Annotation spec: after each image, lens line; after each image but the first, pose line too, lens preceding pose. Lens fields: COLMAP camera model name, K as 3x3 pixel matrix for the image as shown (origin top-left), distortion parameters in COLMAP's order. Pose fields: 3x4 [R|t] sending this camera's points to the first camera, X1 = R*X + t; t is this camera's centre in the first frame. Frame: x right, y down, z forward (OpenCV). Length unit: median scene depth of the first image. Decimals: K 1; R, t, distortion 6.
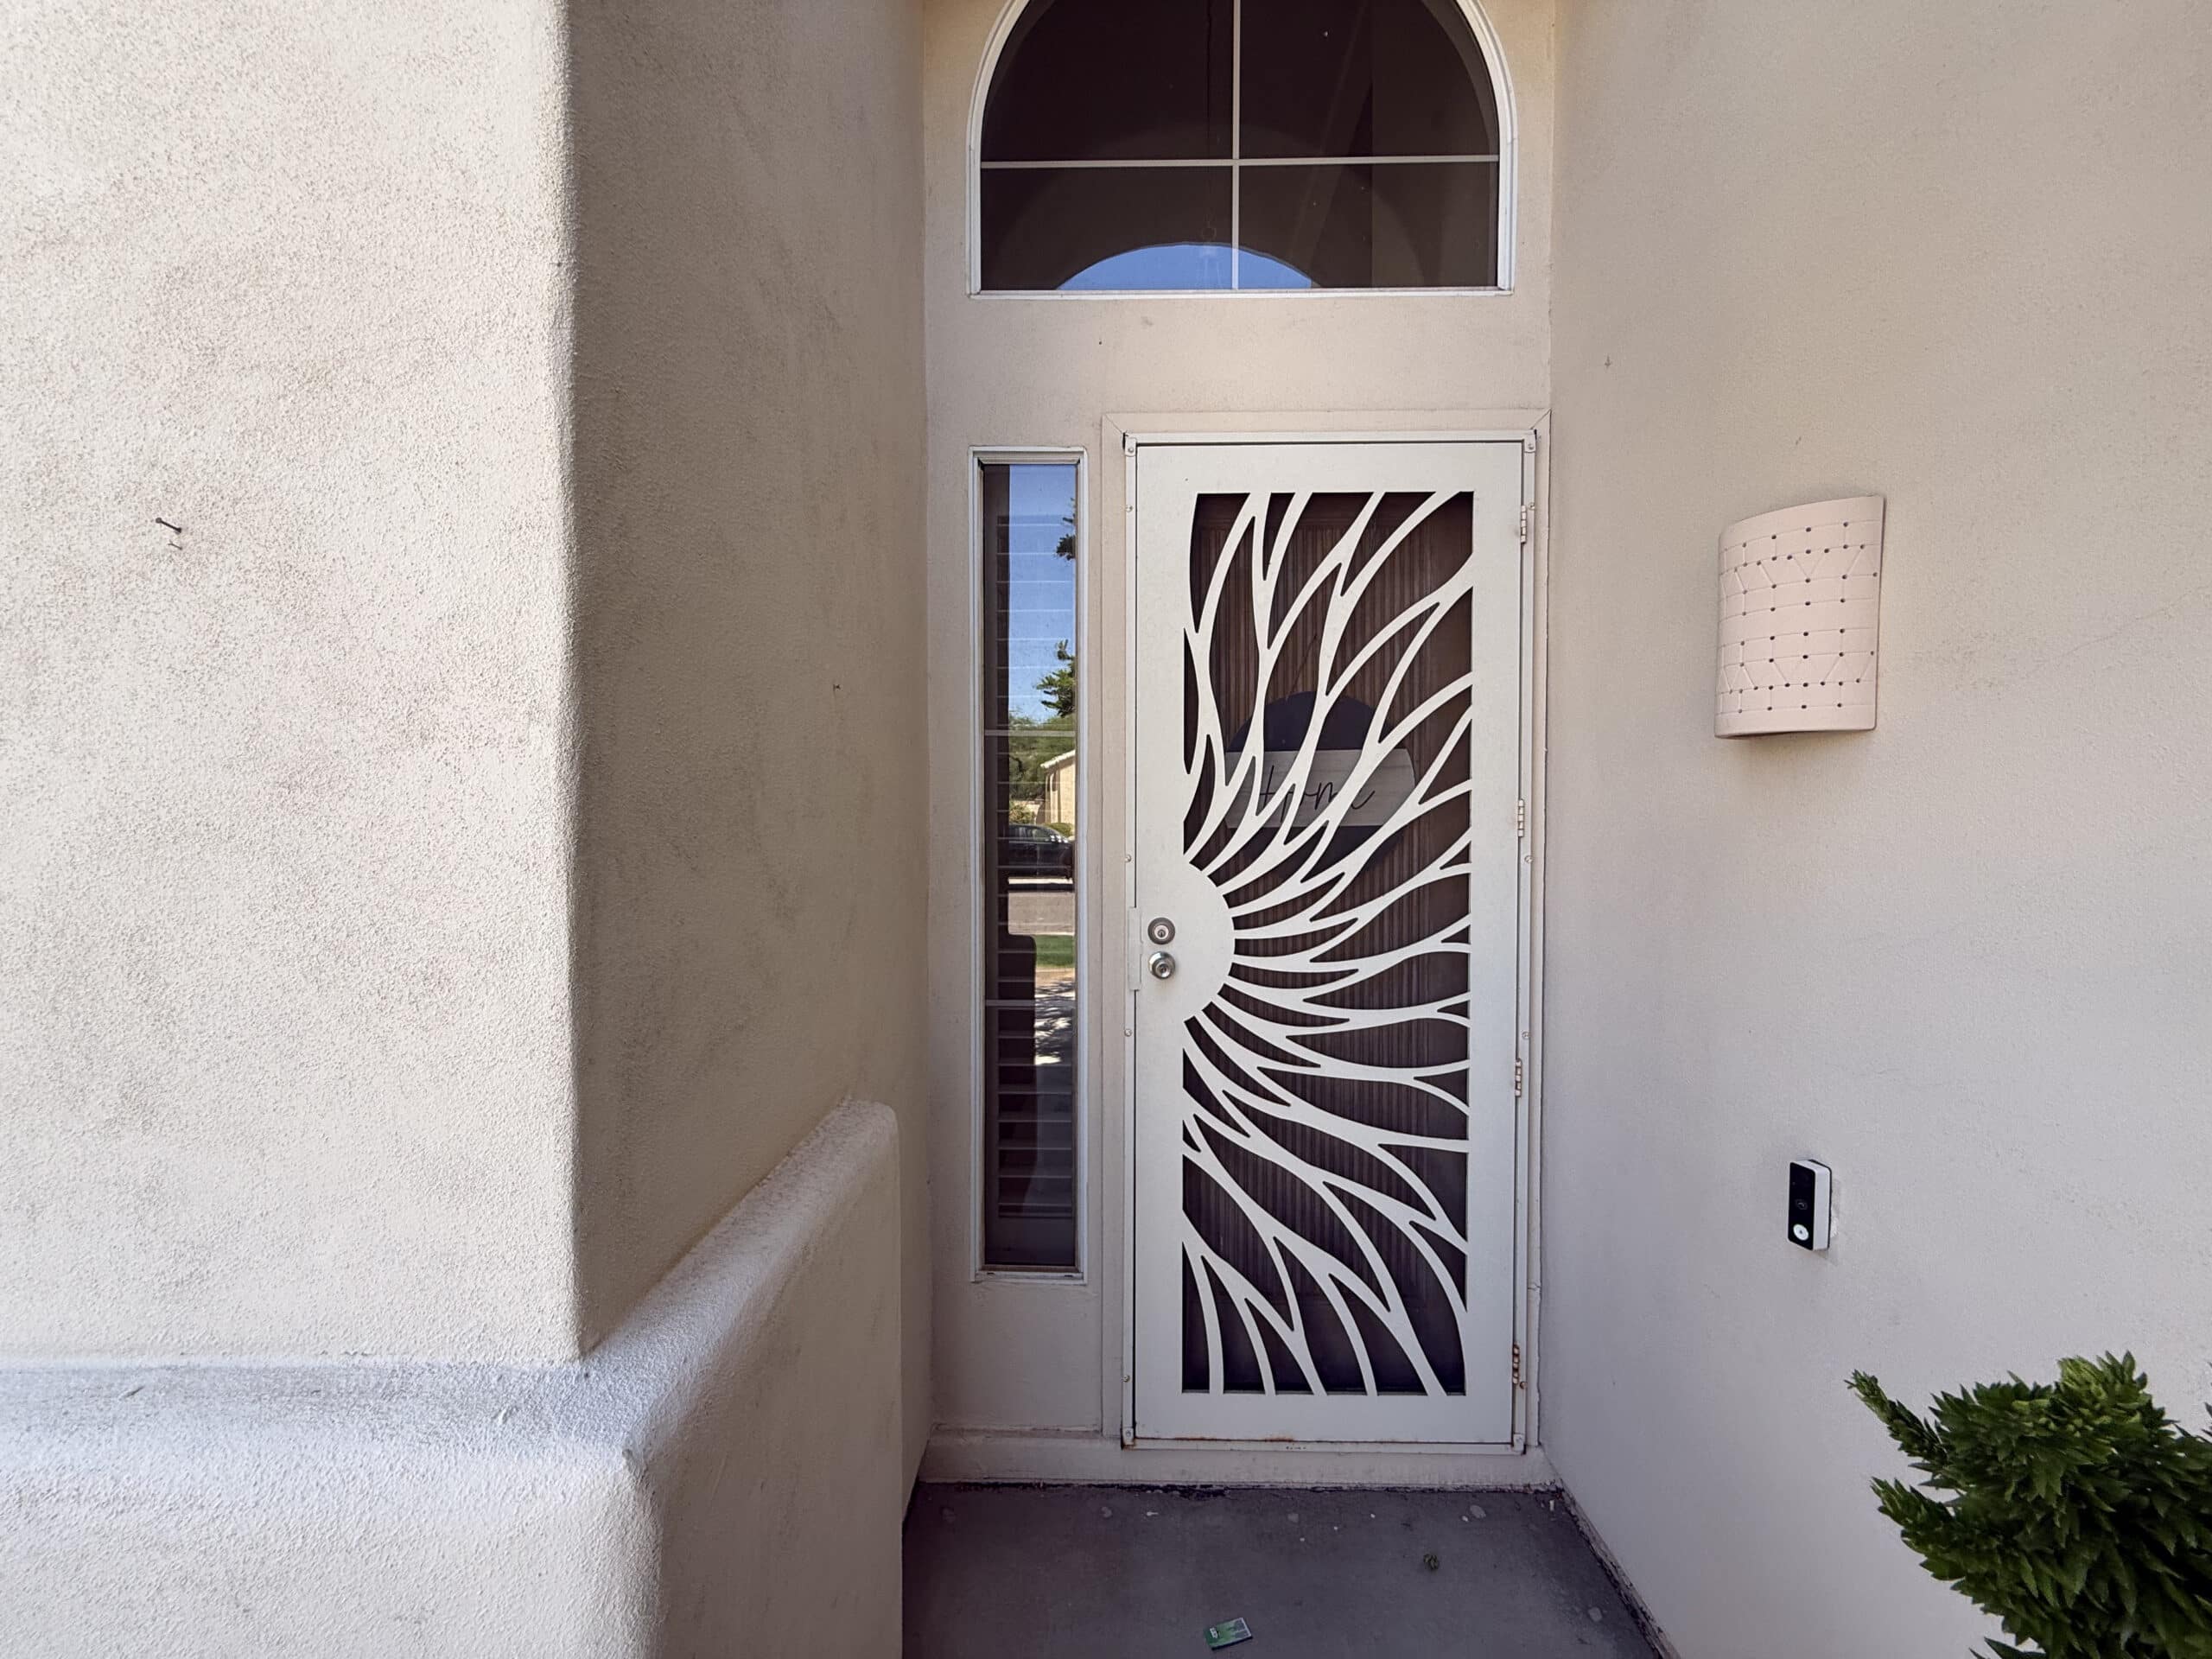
lens RADIAL K [[876.8, 0, 1096.2], [0, 876.8, 830.2], [0, 0, 1]] dist [-0.002987, 0.000292]
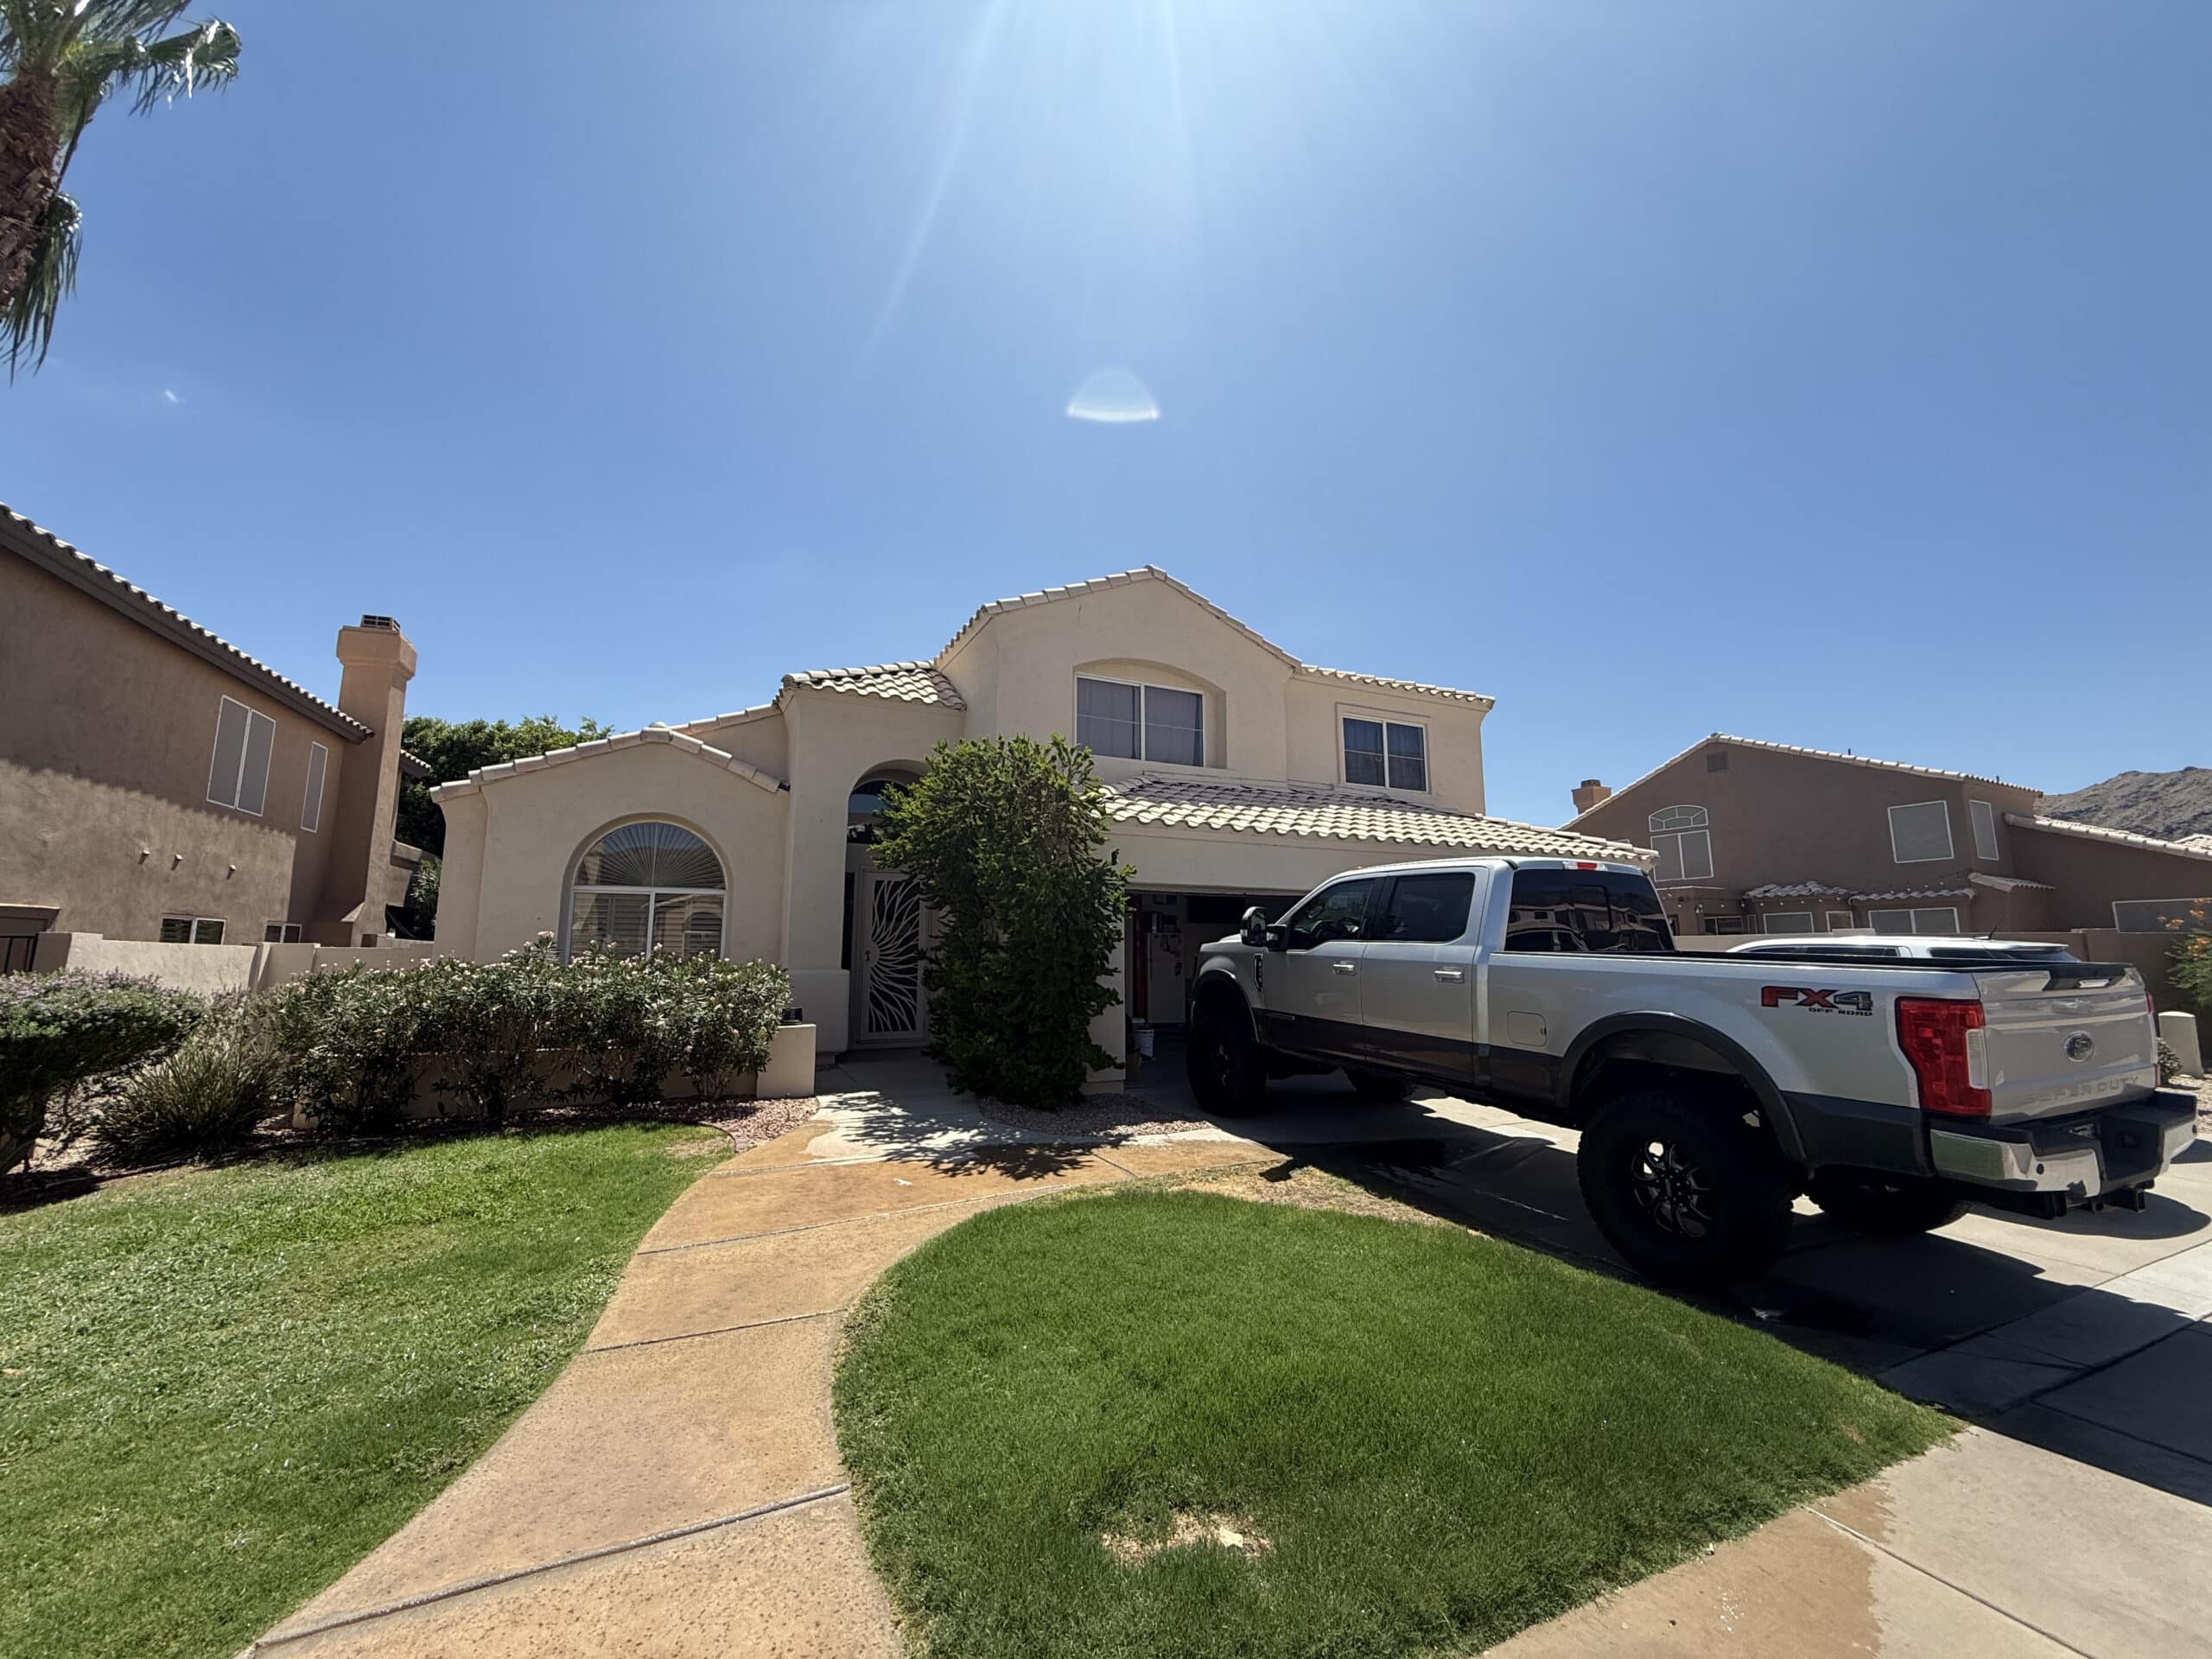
lens RADIAL K [[876.8, 0, 1104.9], [0, 876.8, 826.7], [0, 0, 1]] dist [-0.002987, 0.000292]
pose [[0.885973, 0.066070, 0.459006, -1.301180], [0.010613, 0.986651, -0.162506, 0.257502], [-0.463616, 0.148847, 0.873444, -5.136320]]
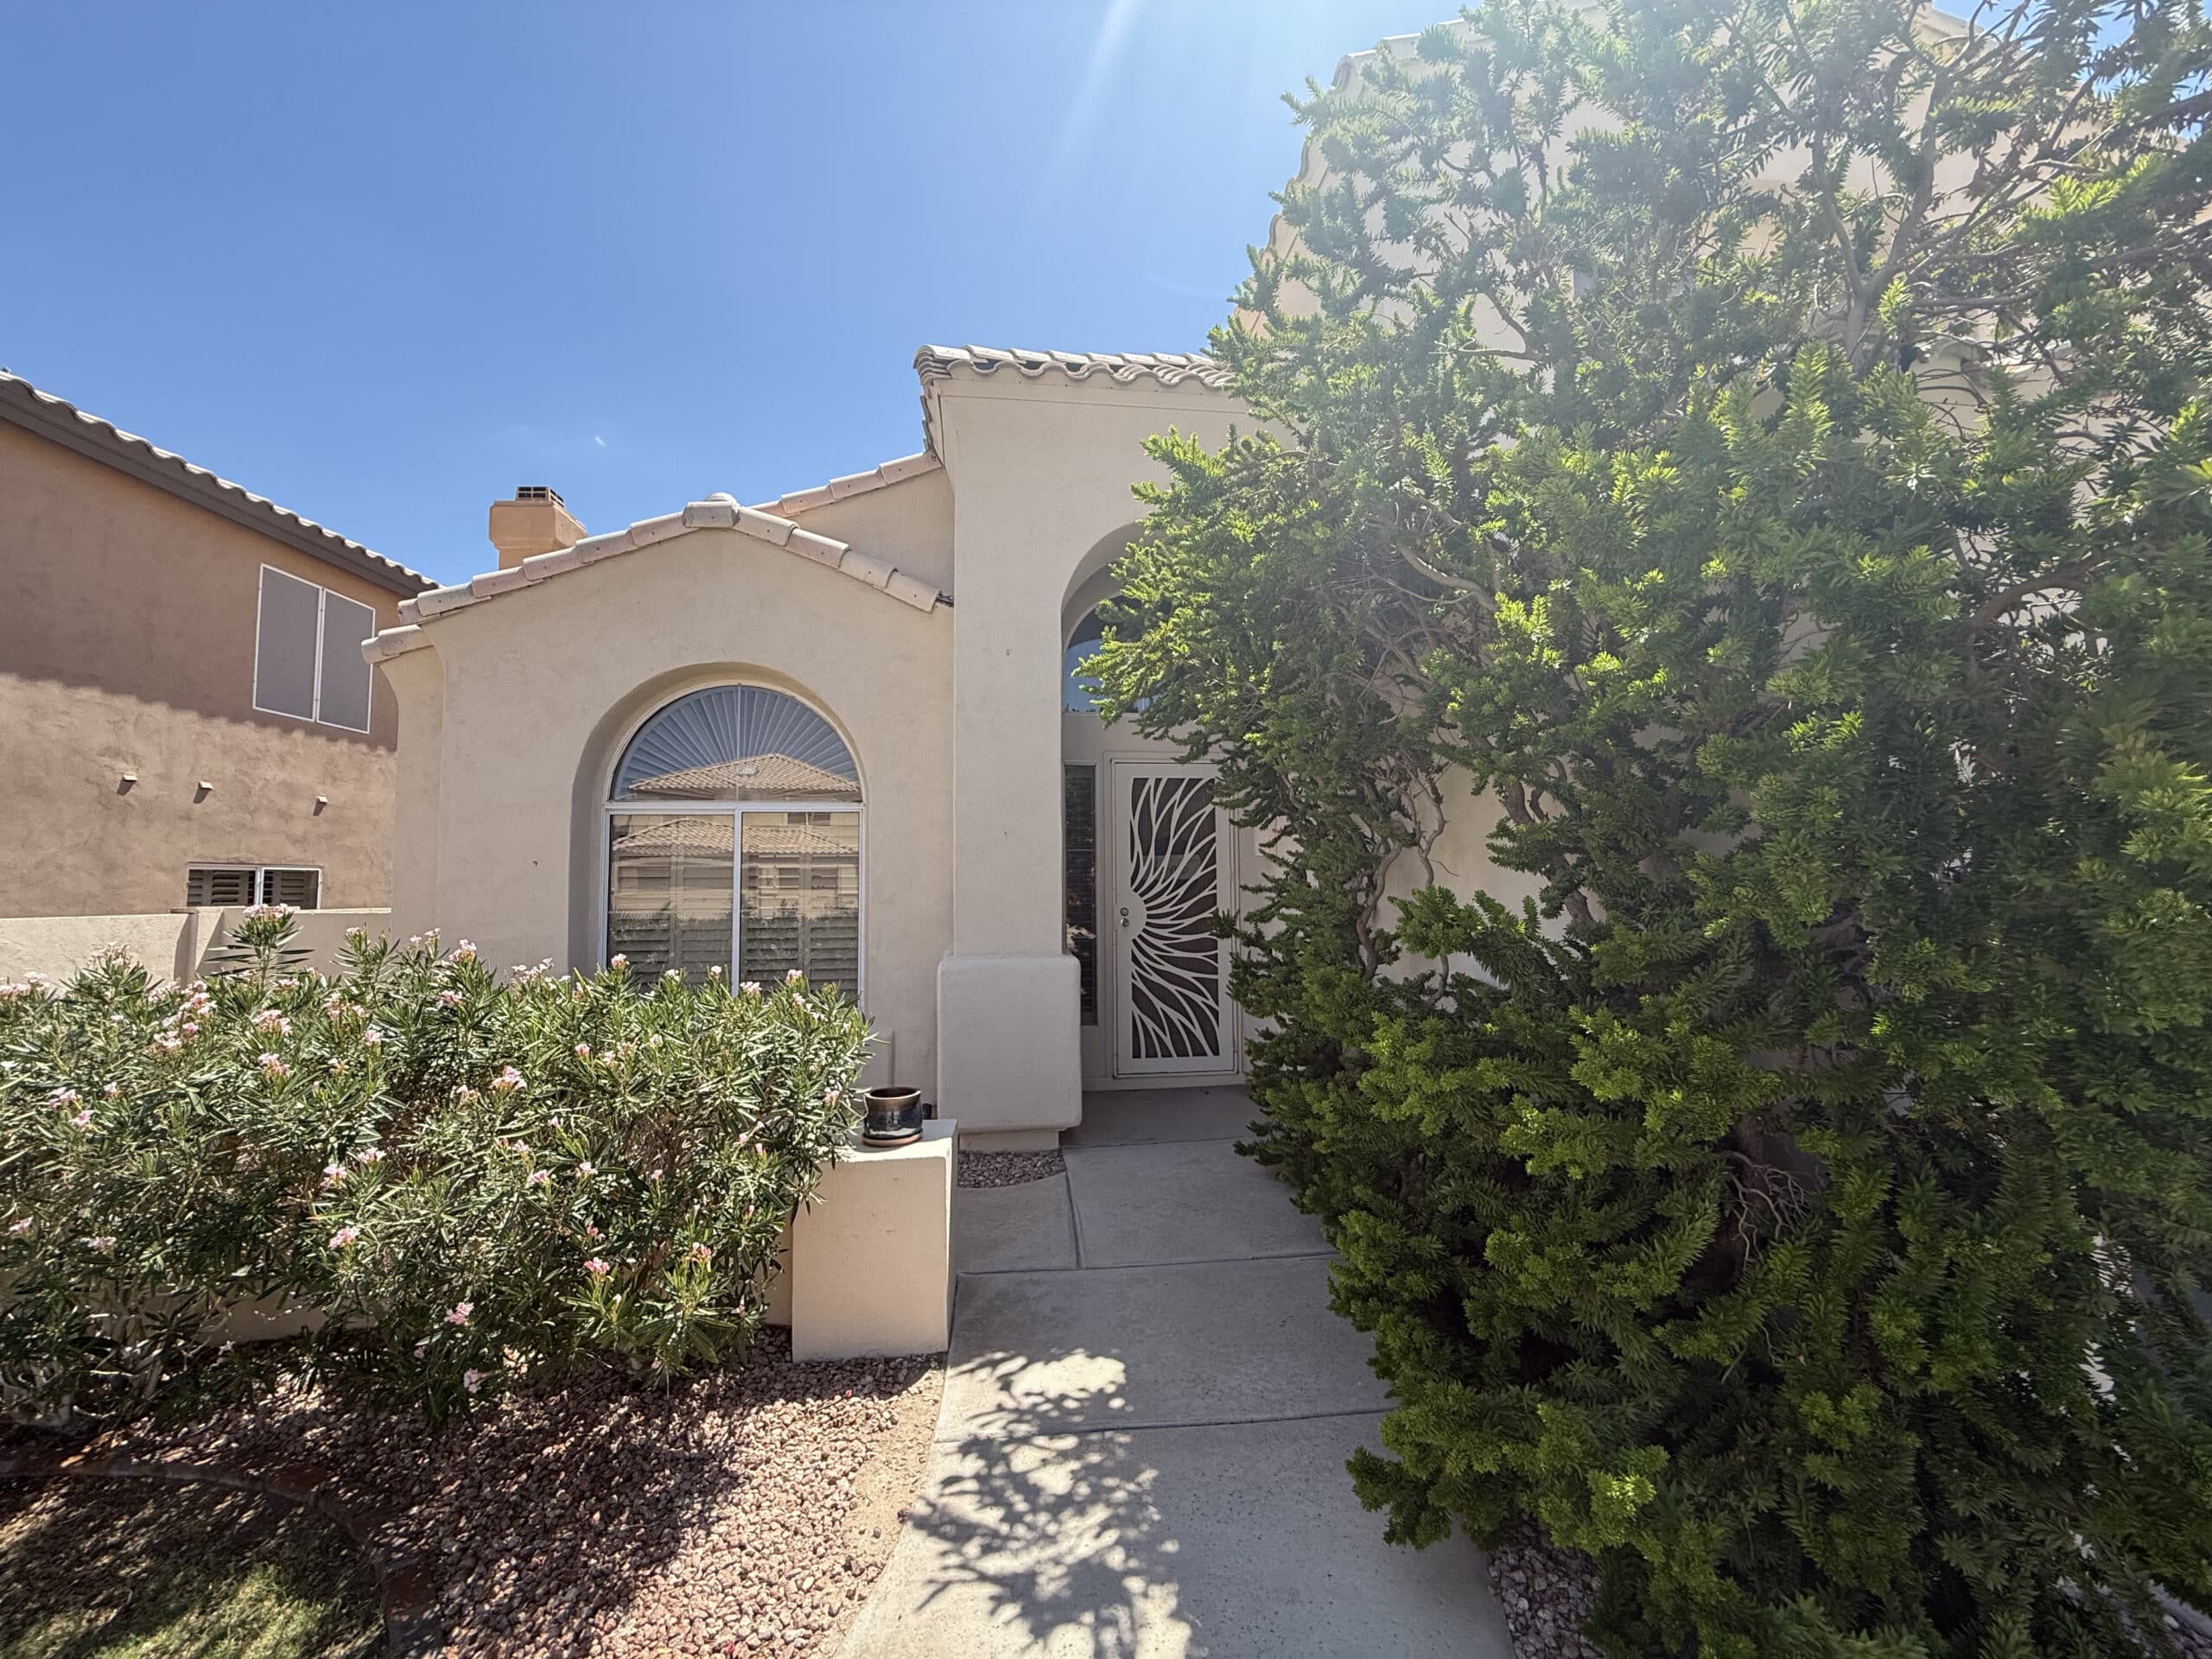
lens RADIAL K [[876.8, 0, 1101.7], [0, 876.8, 825.0], [0, 0, 1]] dist [-0.002987, 0.000292]
pose [[0.989260, 0.000486, 0.146163, -0.483041], [0.012063, 0.996312, -0.084957, 0.069531], [-0.145665, 0.085808, 0.985606, -2.208687]]
